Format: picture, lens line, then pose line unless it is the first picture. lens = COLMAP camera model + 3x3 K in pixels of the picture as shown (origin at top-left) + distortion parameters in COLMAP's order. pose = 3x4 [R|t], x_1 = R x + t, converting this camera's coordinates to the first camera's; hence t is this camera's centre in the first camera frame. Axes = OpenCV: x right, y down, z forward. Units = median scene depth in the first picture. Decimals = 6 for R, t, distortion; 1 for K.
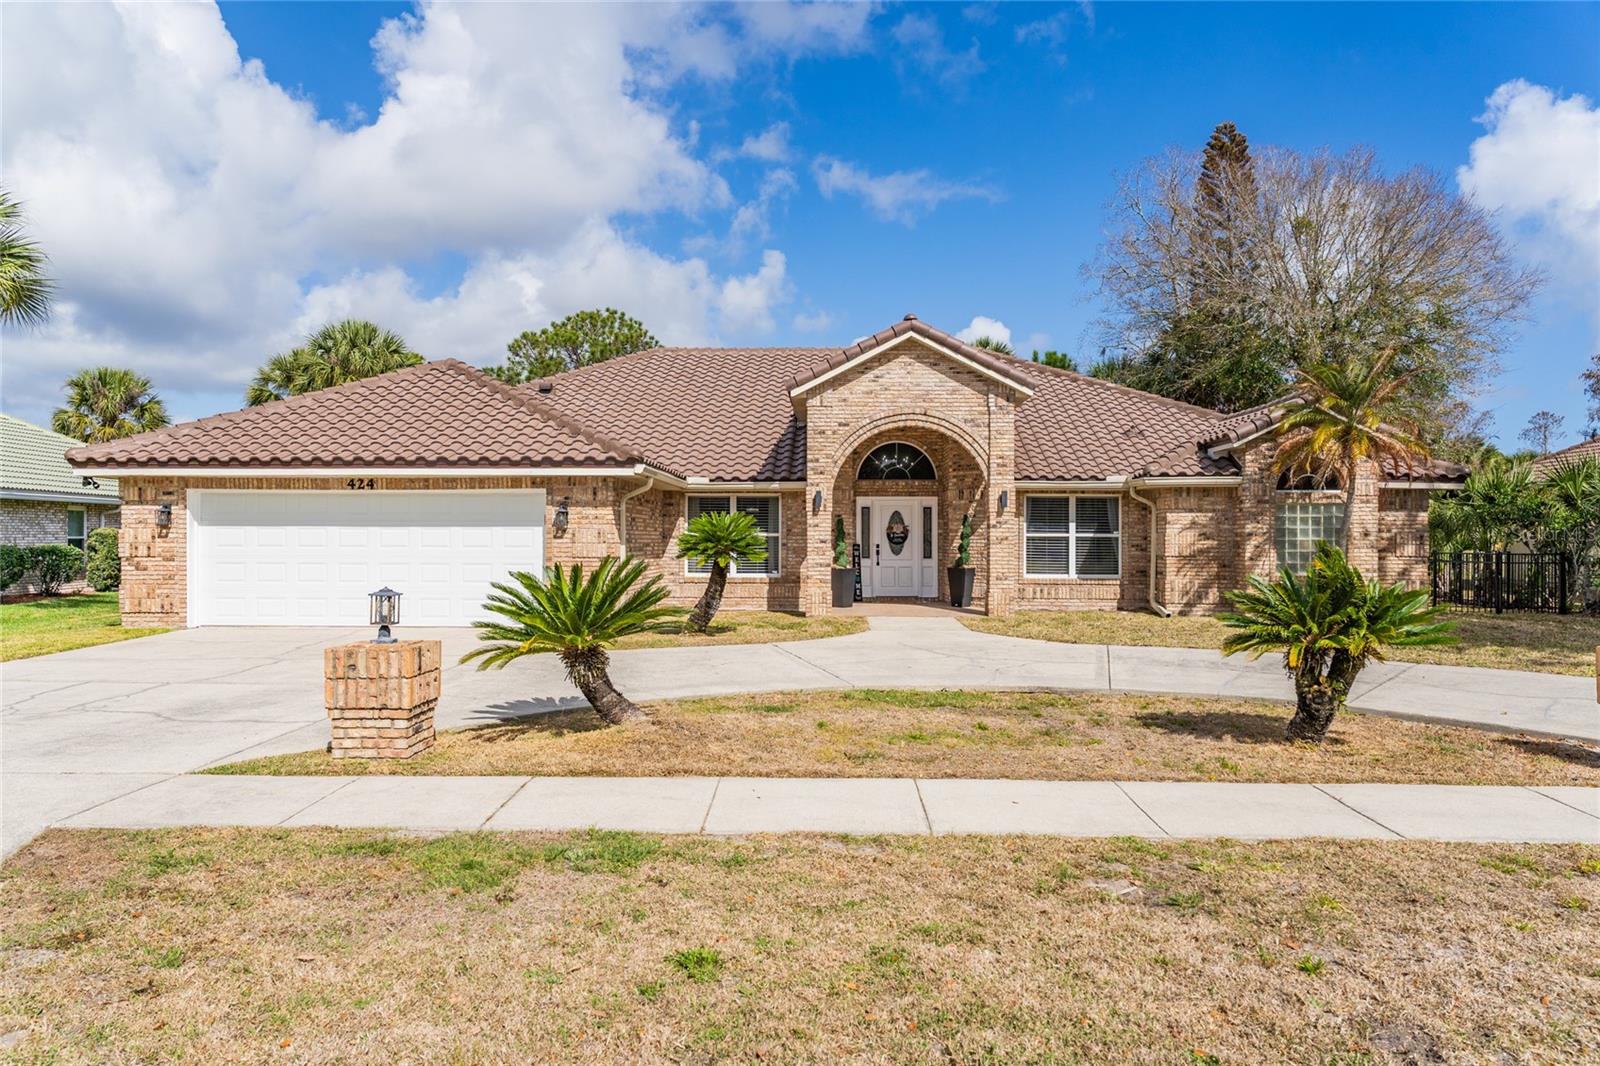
lens RADIAL K [[1085.2, 0, 800.0], [0, 1085.2, 533.0], [0, 0, 1]] dist [-0.001897, -0.001954]
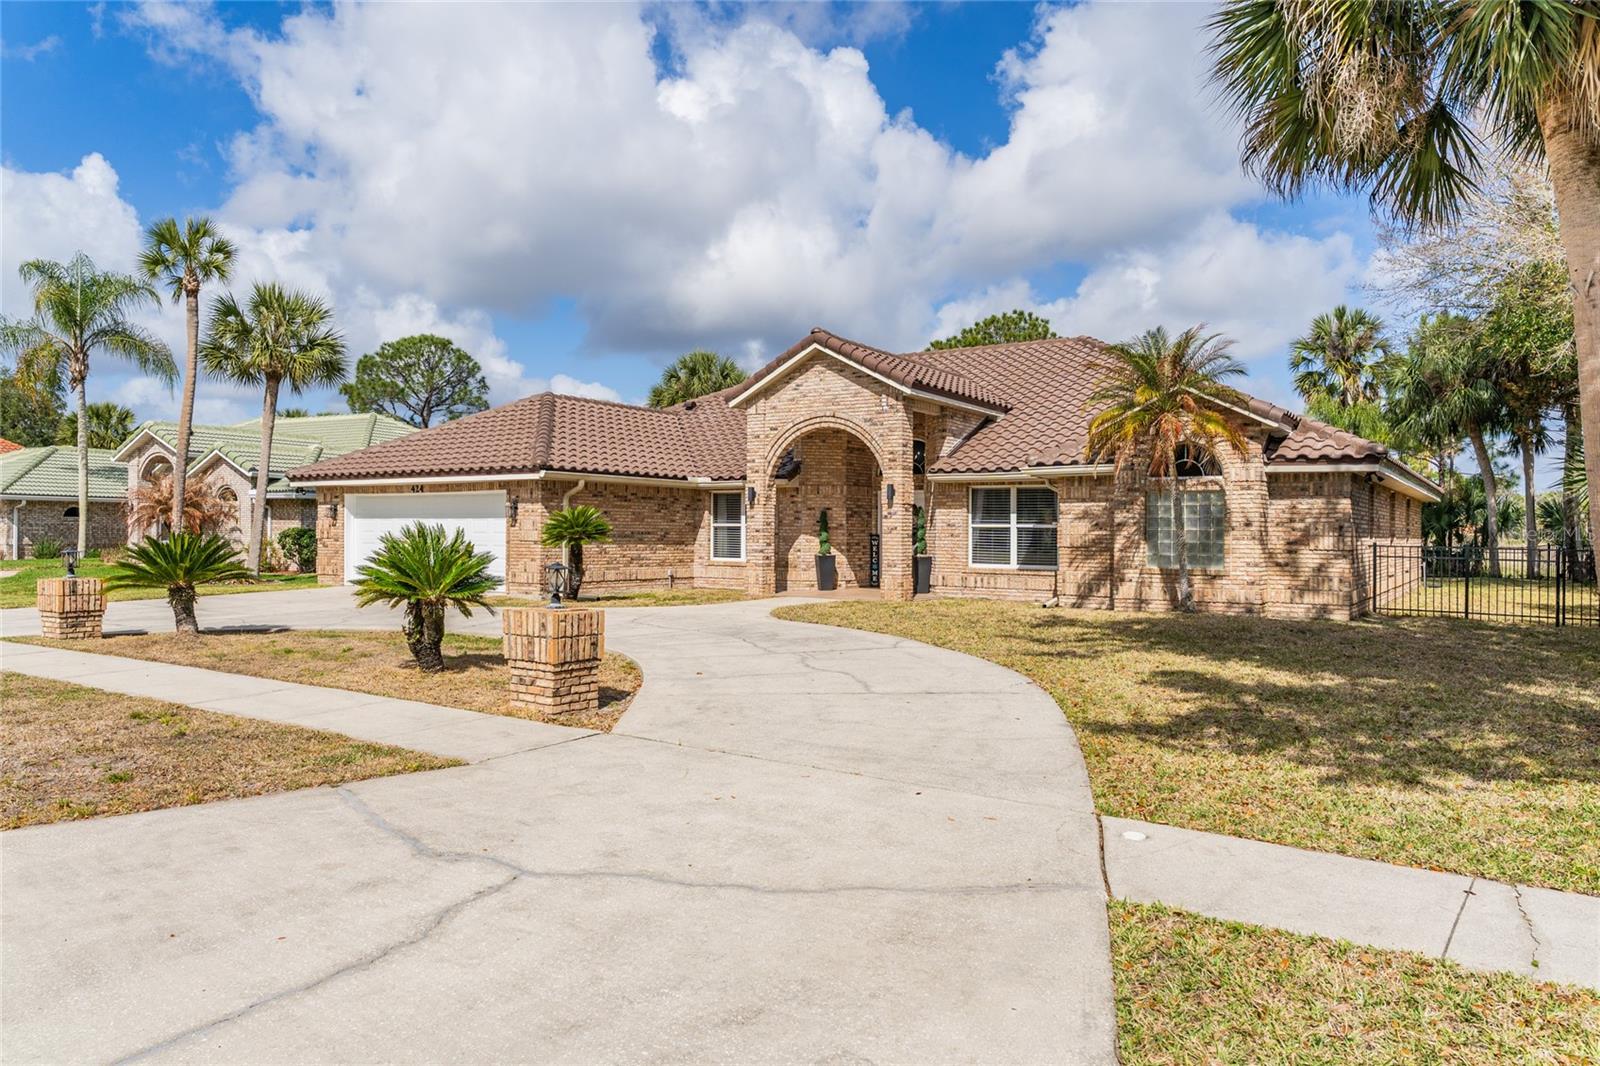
lens RADIAL K [[1069.1, 0, 800.7], [0, 1069.1, 526.4], [0, 0, 1]] dist [-0.007928, -0.001882]
pose [[0.849091, 0.000854, -0.528246, 0.645993], [-0.003249, 0.999988, -0.003606, 0.006998], [0.528237, 0.004778, 0.849083, 0.052782]]
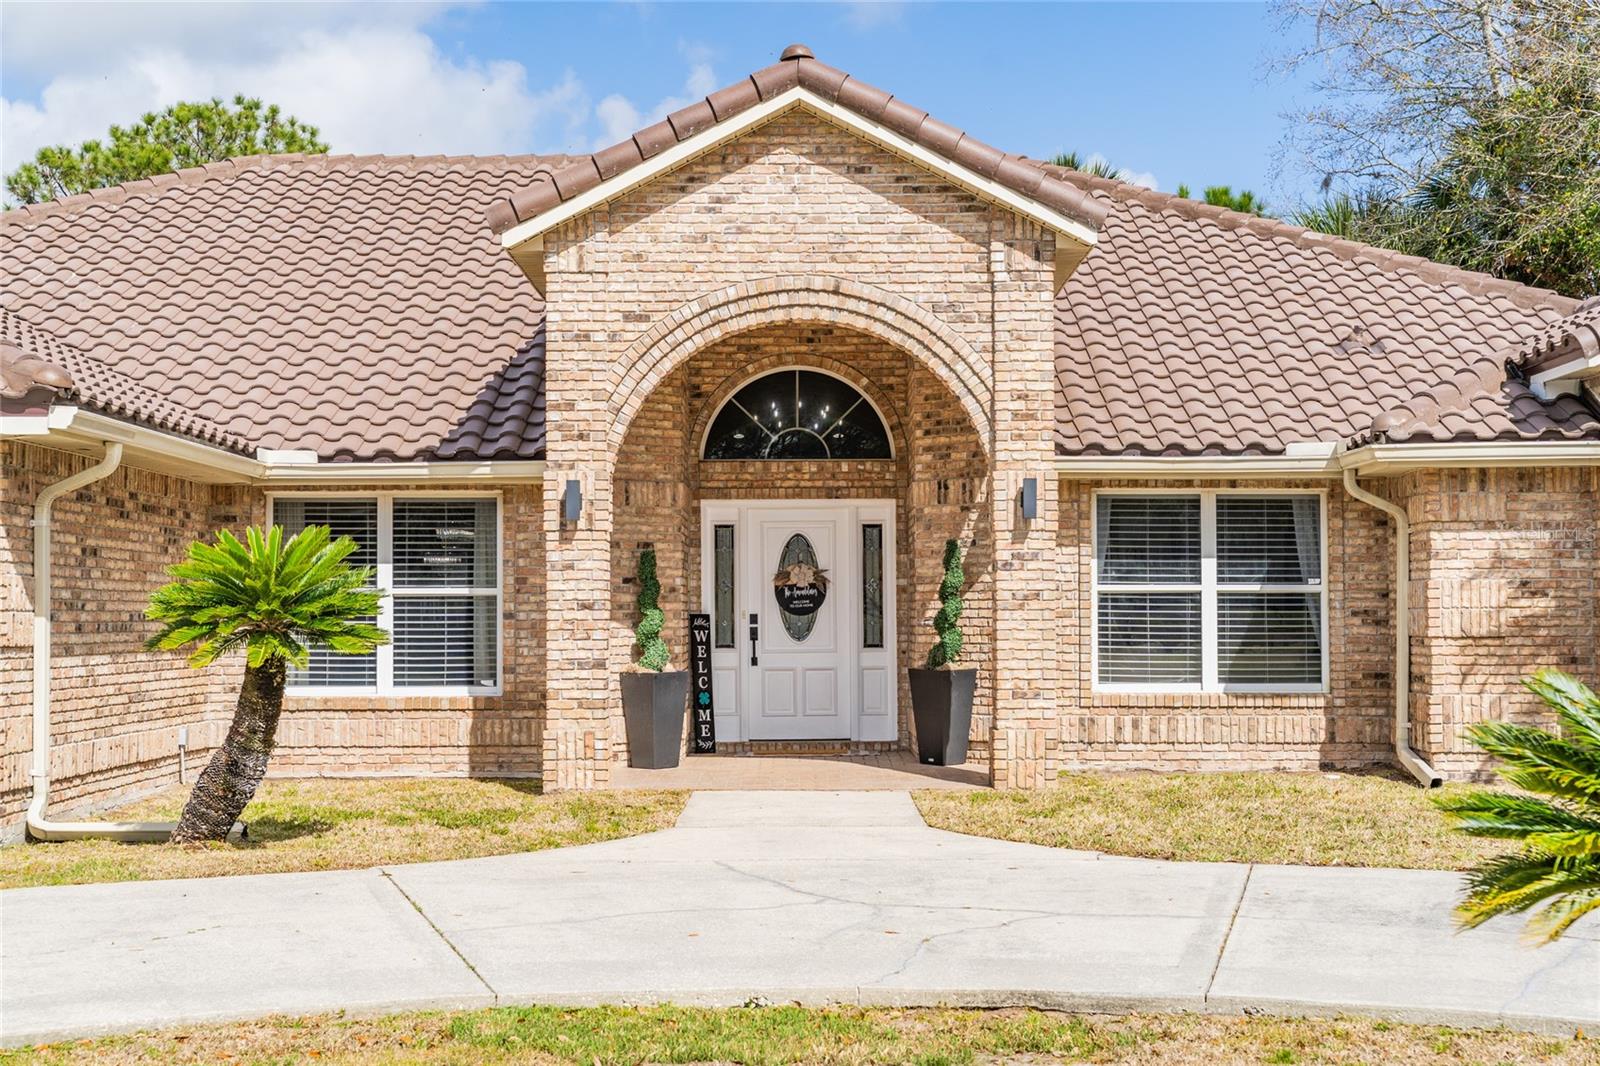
lens RADIAL K [[2325.8, 0, 800.0], [0, 2325.8, 533.0], [0, 0, 1]] dist [0.039842, 0.035644]
pose [[0.999450, -0.005012, 0.032796, 0.070655], [0.005984, 0.999544, -0.029601, 0.006660], [-0.032633, 0.029781, 0.999024, 0.127207]]
